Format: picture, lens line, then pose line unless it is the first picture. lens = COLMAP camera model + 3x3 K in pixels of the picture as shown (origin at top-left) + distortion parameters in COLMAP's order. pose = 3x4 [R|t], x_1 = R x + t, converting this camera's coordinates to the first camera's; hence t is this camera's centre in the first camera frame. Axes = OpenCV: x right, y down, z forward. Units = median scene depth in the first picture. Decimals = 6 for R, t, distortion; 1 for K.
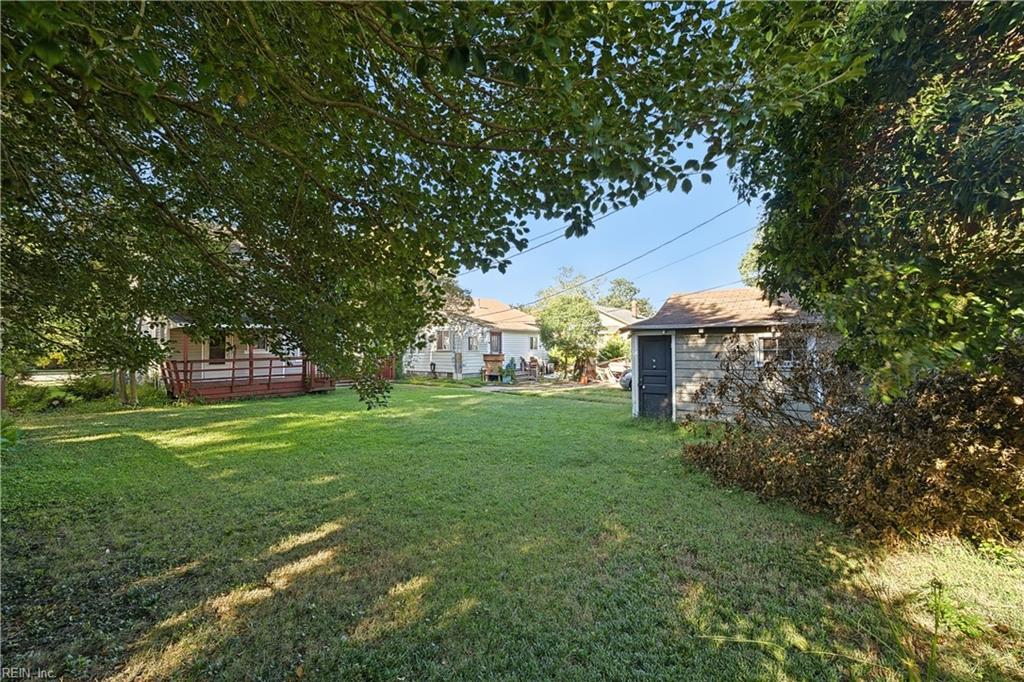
lens RADIAL K [[403.6, 0, 512.0], [0, 403.6, 341.0], [0, 0, 1]] dist [0.001241, 0.000242]
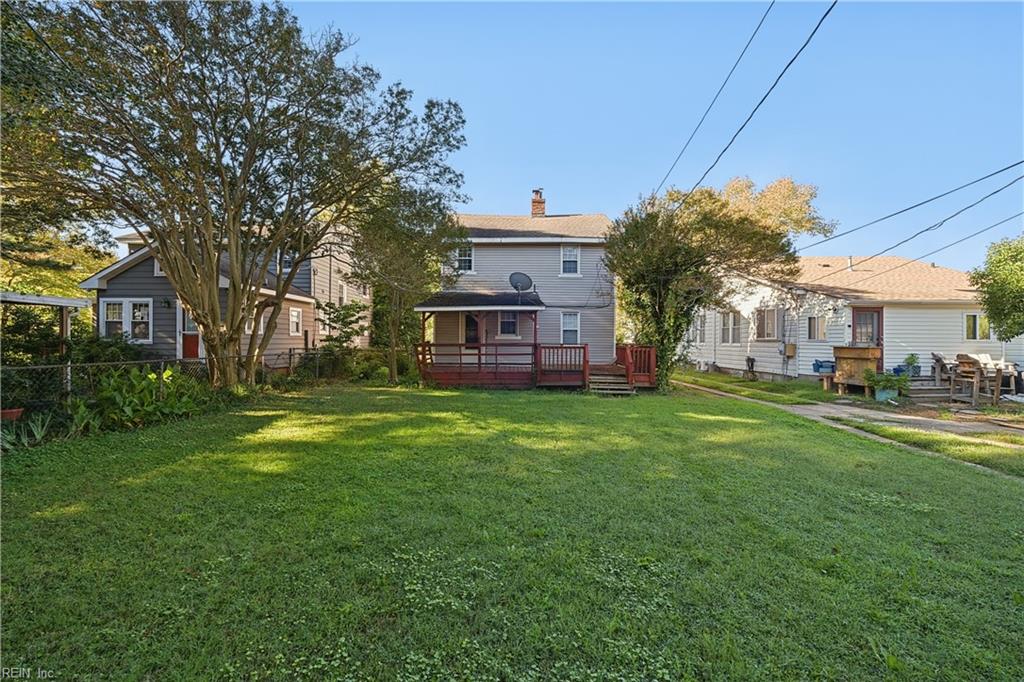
lens RADIAL K [[403.6, 0, 512.0], [0, 403.6, 341.0], [0, 0, 1]] dist [0.001241, 0.000242]
pose [[0.675007, 0.017376, -0.737606, 0.043640], [0.002057, 0.999674, 0.025433, 0.009722], [0.737808, -0.018684, 0.674752, 0.277974]]
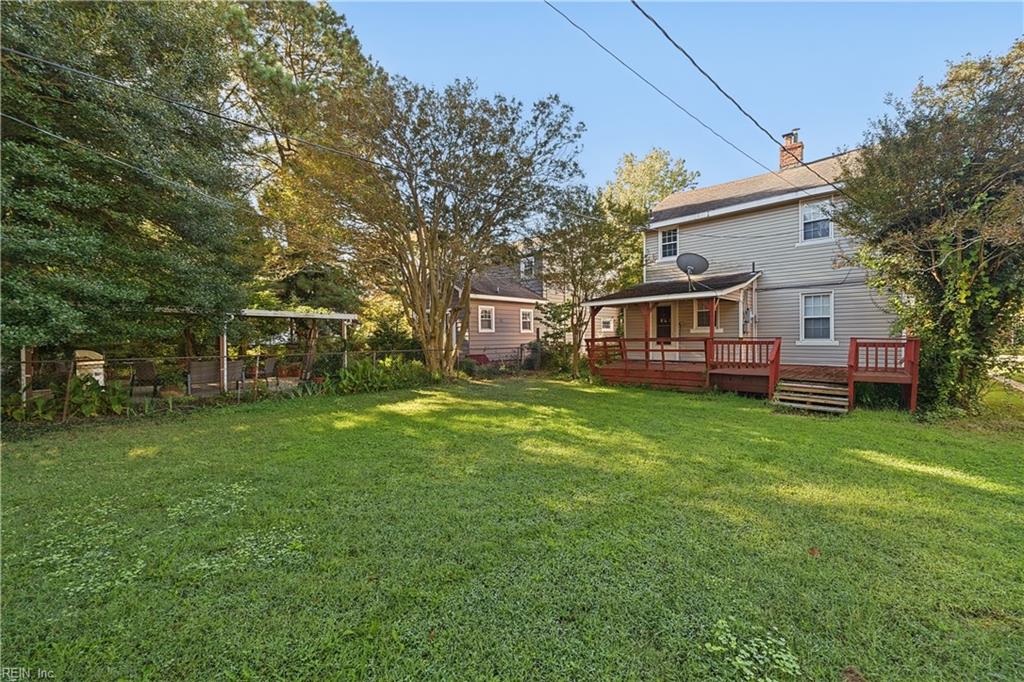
lens RADIAL K [[406.0, 0, 512.0], [0, 406.0, 341.0], [0, 0, 1]] dist [0.027338, 0.000073]
pose [[0.001146, 0.024338, -0.999703, 0.110859], [0.030616, 0.999234, 0.024362, 0.013212], [0.999531, -0.030635, 0.000400, 0.455370]]
